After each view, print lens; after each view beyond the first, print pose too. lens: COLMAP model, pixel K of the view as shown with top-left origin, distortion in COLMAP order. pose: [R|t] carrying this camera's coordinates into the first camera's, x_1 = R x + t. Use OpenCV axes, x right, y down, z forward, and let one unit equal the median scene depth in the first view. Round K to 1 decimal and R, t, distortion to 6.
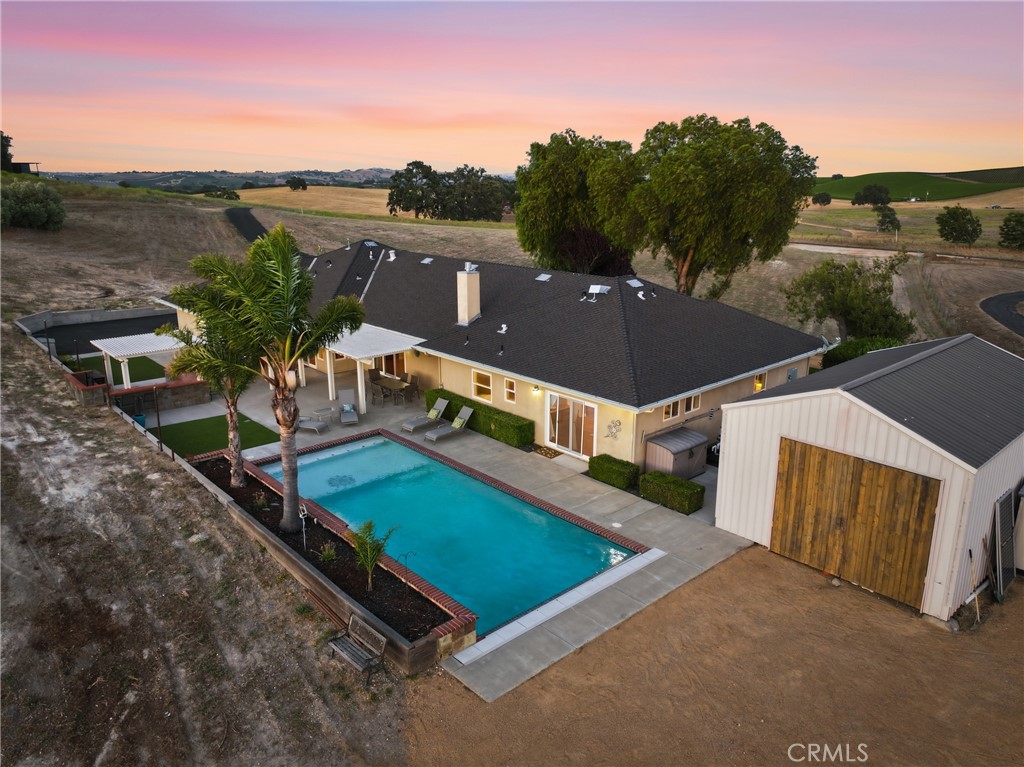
lens RADIAL K [[708.4, 0, 517.9], [0, 708.4, 364.6], [0, 0, 1]] dist [0.007679, 0.005753]
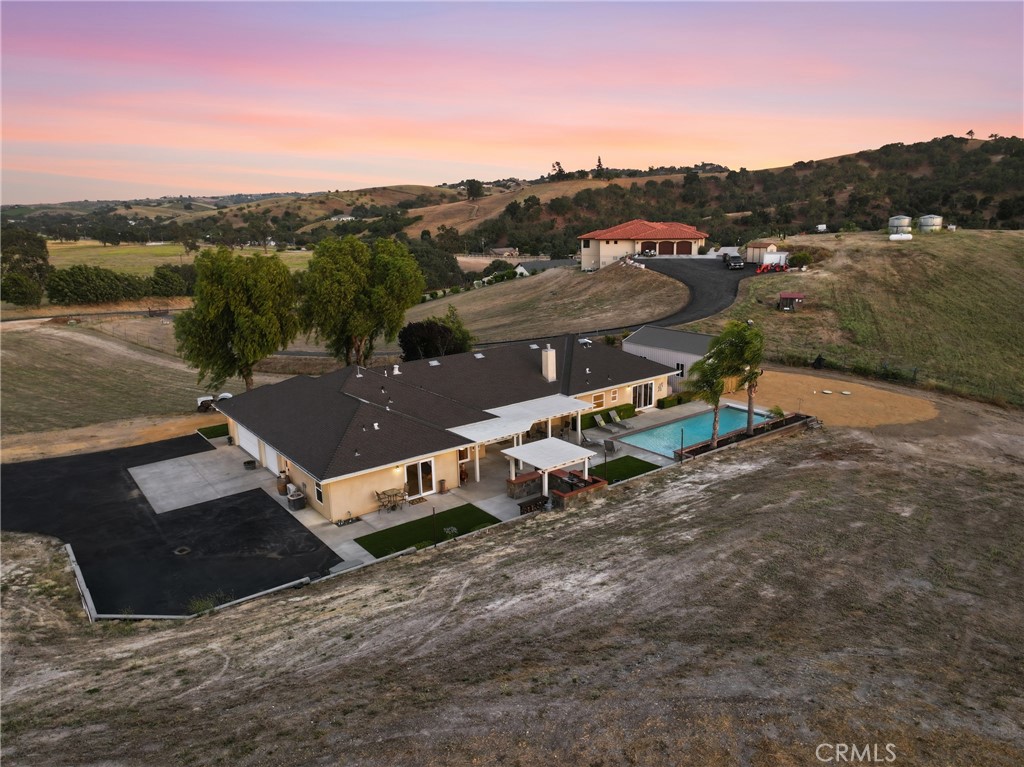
lens RADIAL K [[708.4, 0, 517.9], [0, 708.4, 364.6], [0, 0, 1]] dist [0.007679, 0.005753]
pose [[0.102668, -0.220770, 0.969907, -2.167852], [0.260875, 0.946906, 0.187921, -0.541941], [-0.959898, 0.233731, 0.154810, 1.042042]]
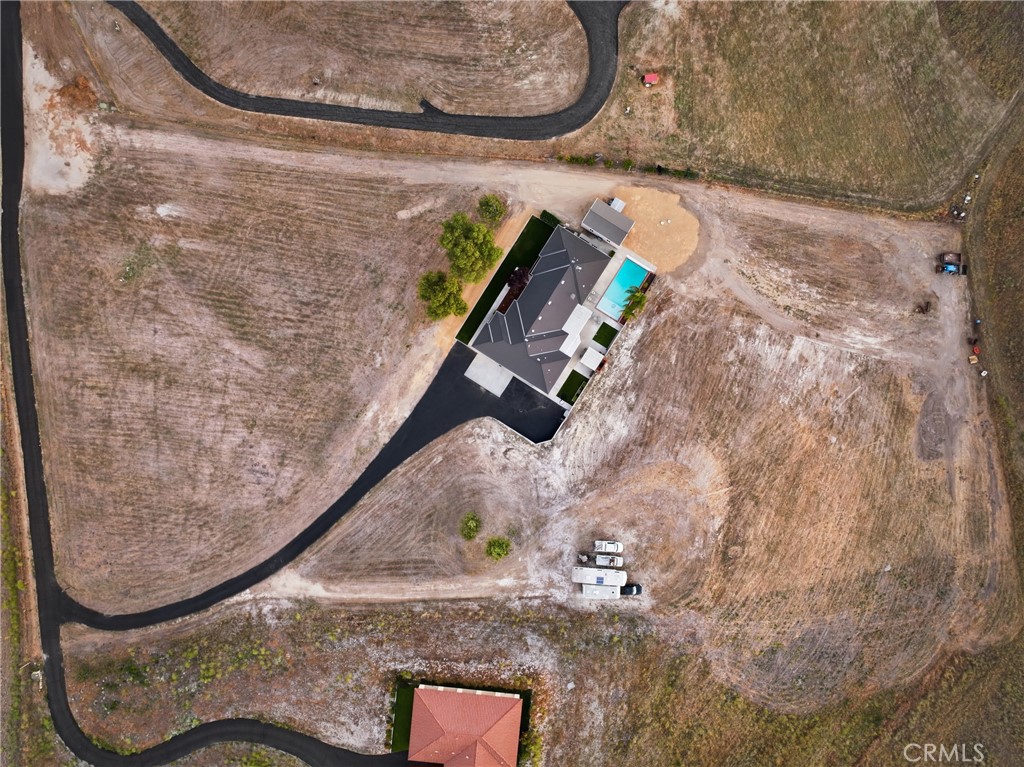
lens RADIAL K [[708.4, 0, 517.9], [0, 708.4, 364.6], [0, 0, 1]] dist [0.007679, 0.005753]
pose [[-0.248835, -0.967733, 0.039676, -0.792086], [0.240403, -0.022029, 0.970423, -6.154848], [-0.938236, 0.251014, 0.238128, 0.422676]]
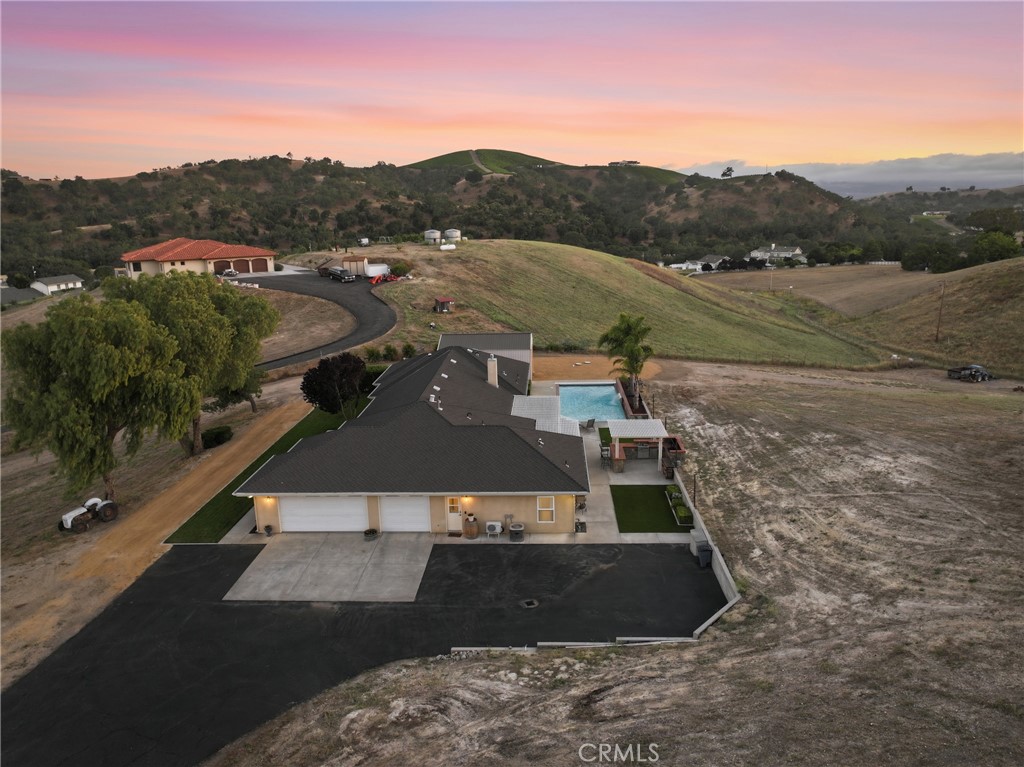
lens RADIAL K [[708.4, 0, 517.9], [0, 708.4, 364.6], [0, 0, 1]] dist [0.007679, 0.005753]
pose [[-0.695537, -0.148367, 0.703004, -1.800586], [0.188745, 0.906352, 0.378024, -1.015435], [-0.693255, 0.395618, -0.602398, 2.632620]]
